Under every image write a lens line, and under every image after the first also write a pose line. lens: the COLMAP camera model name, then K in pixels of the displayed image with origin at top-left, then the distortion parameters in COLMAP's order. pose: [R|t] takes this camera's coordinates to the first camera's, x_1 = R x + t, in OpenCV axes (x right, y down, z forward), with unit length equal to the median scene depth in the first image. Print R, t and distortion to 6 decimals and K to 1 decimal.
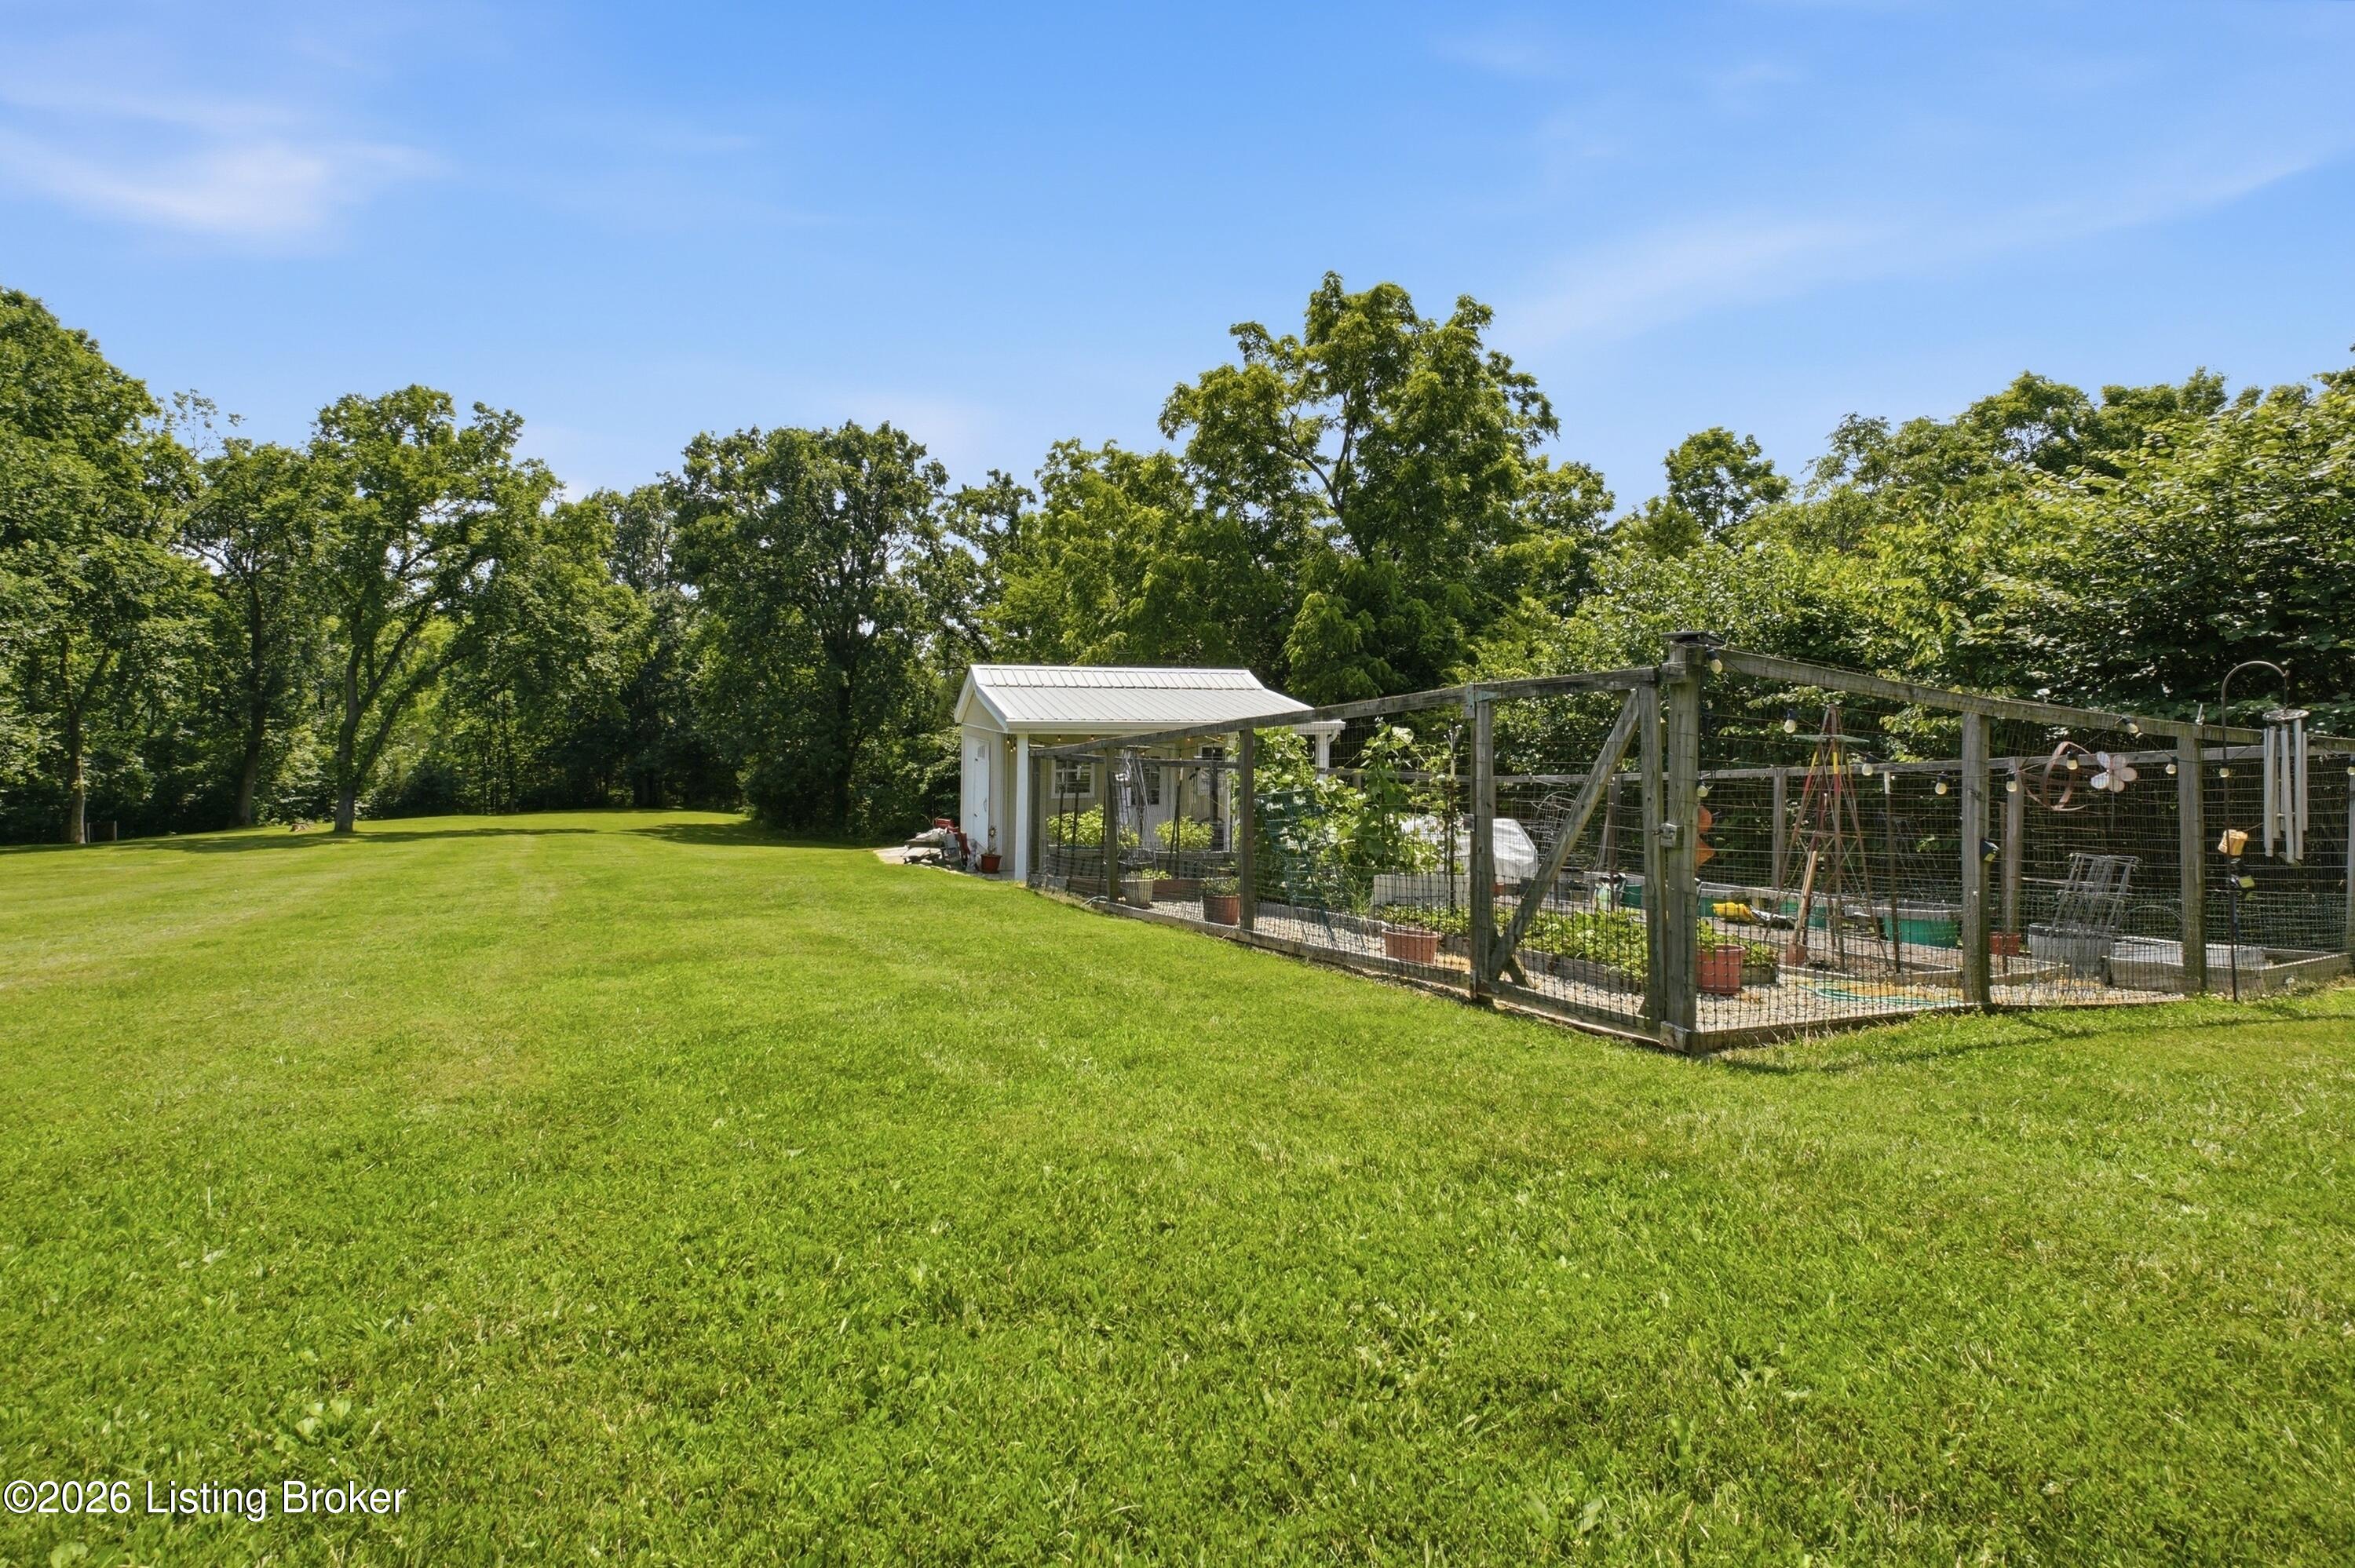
lens RADIAL K [[978.8, 0, 1177.5], [0, 978.8, 784.0], [0, 0, 1]] dist [0.017364, 0.000012]
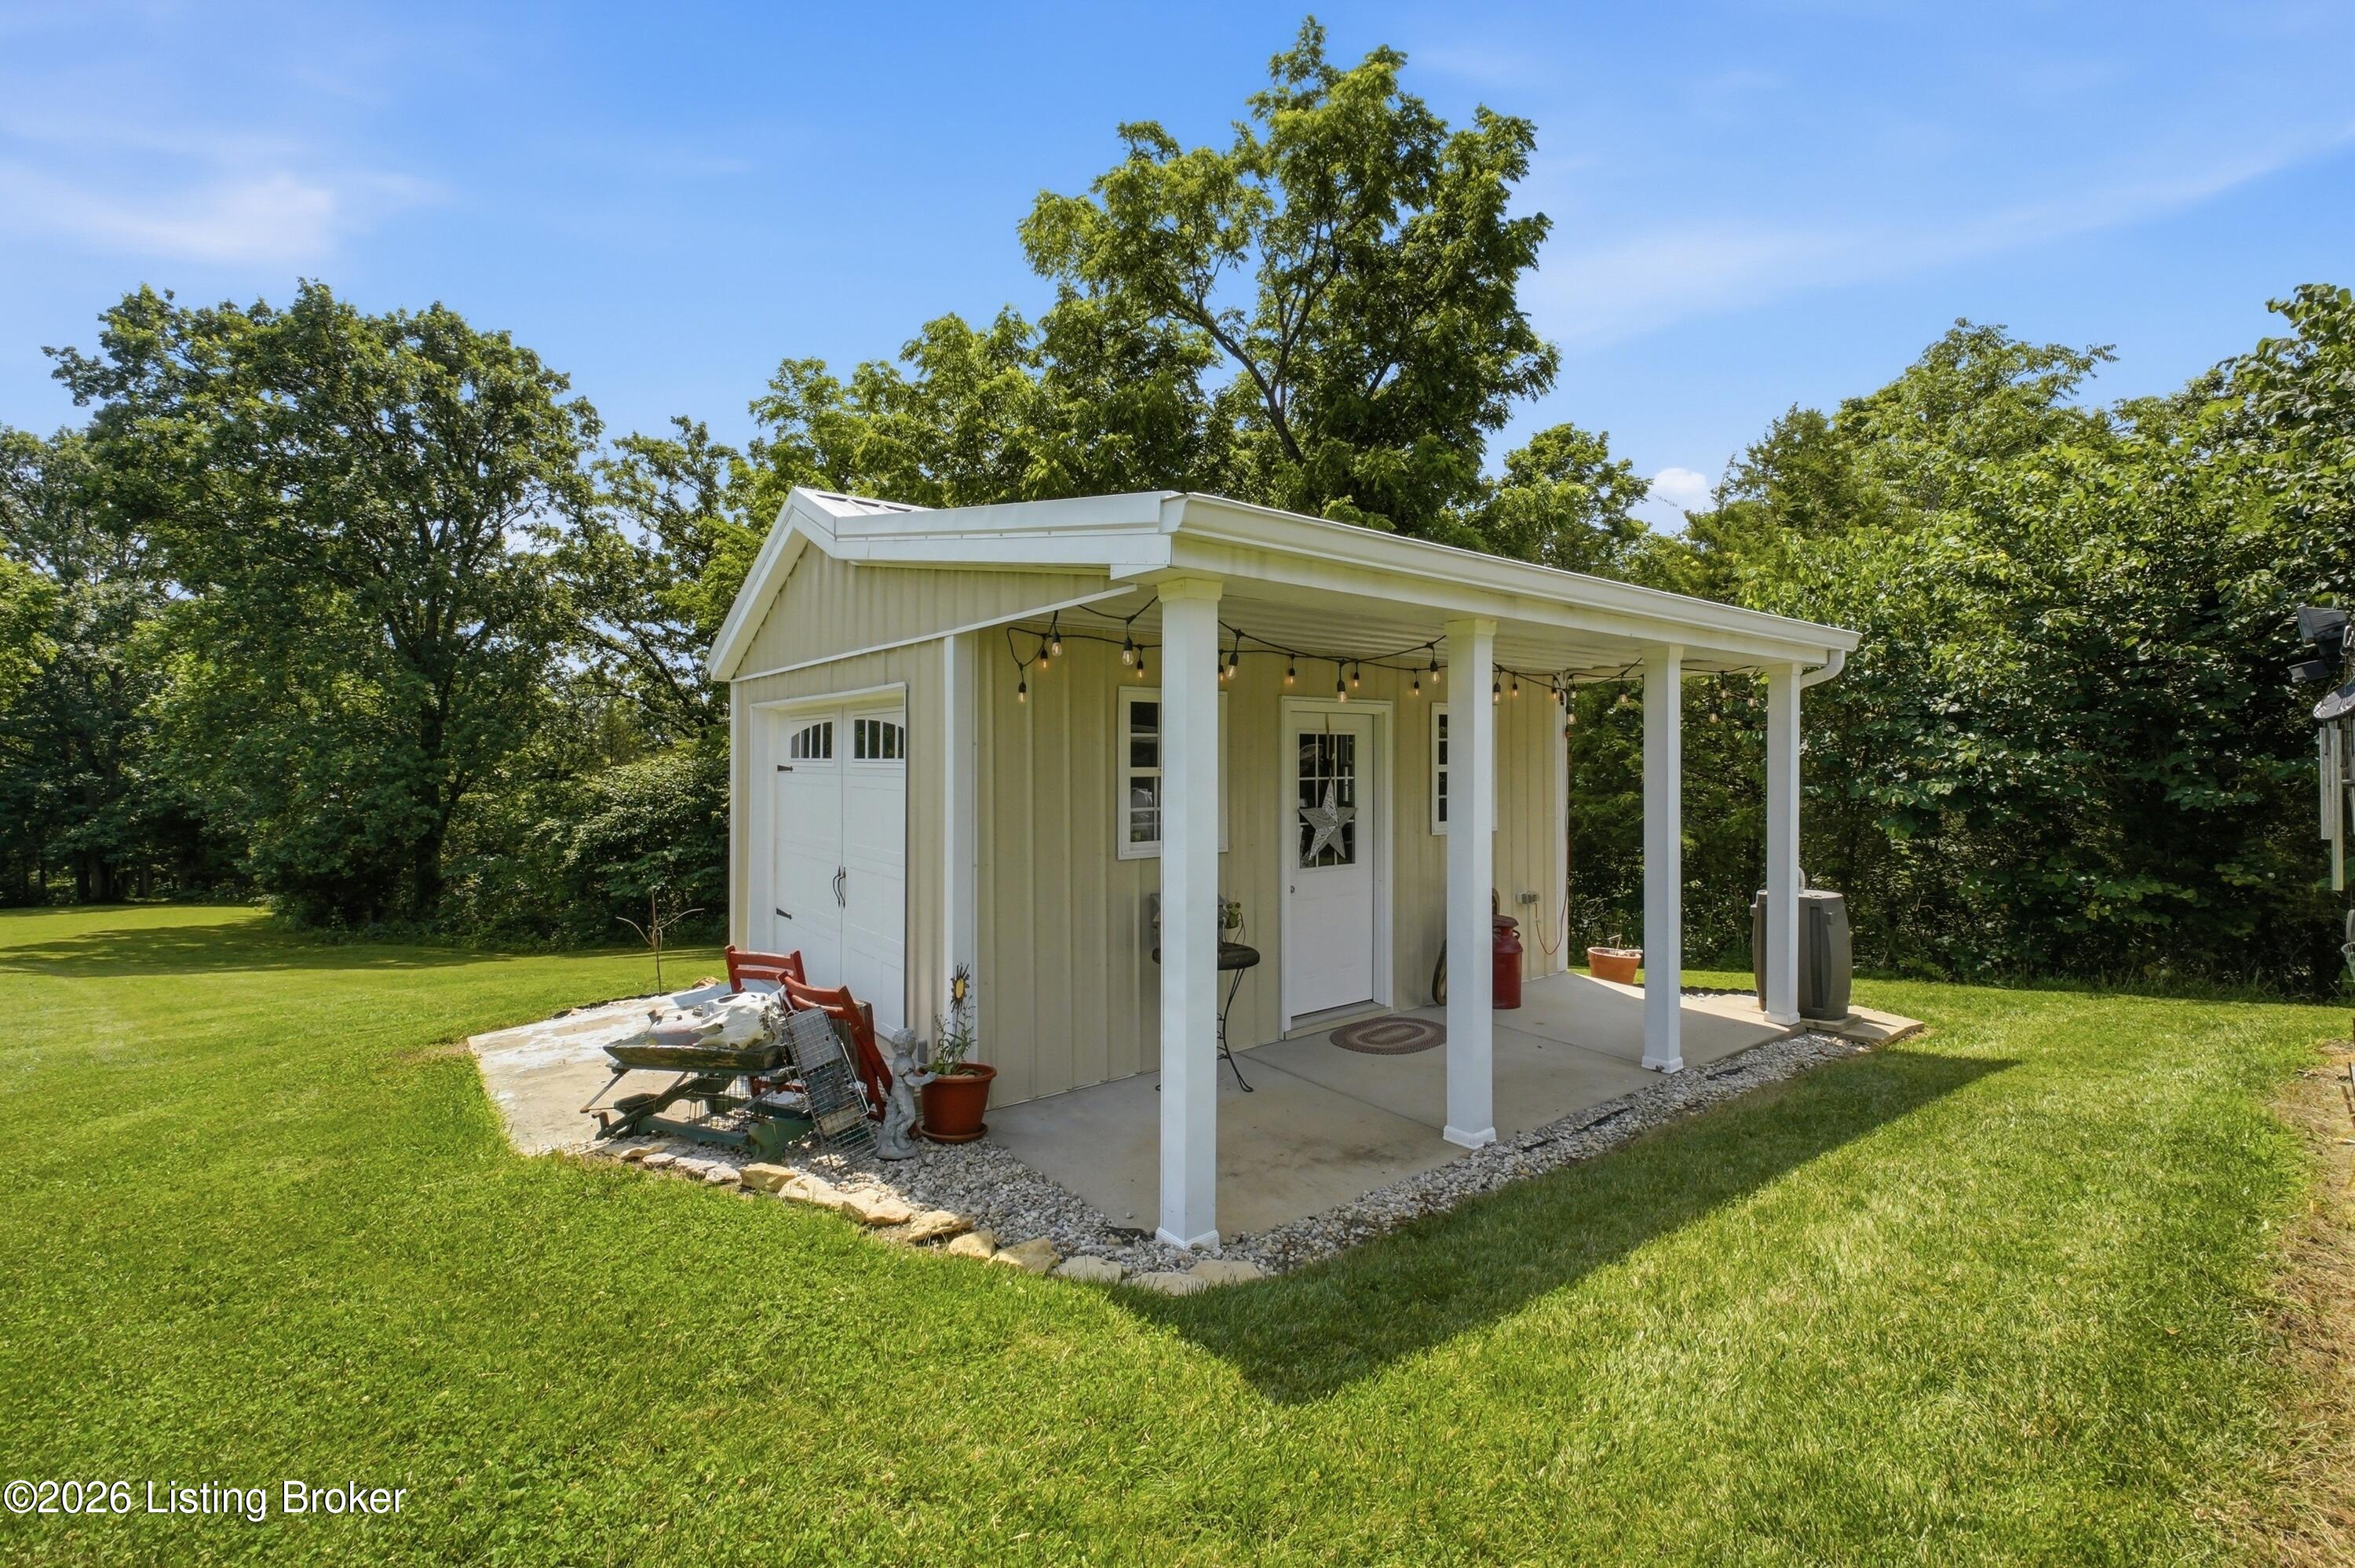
lens RADIAL K [[978.8, 0, 1177.5], [0, 978.8, 784.0], [0, 0, 1]] dist [0.017364, 0.000012]
pose [[0.952244, -0.019851, 0.304693, -0.067338], [0.036384, 0.998151, -0.048681, 0.002648], [-0.303163, 0.057442, 0.951206, 0.225746]]
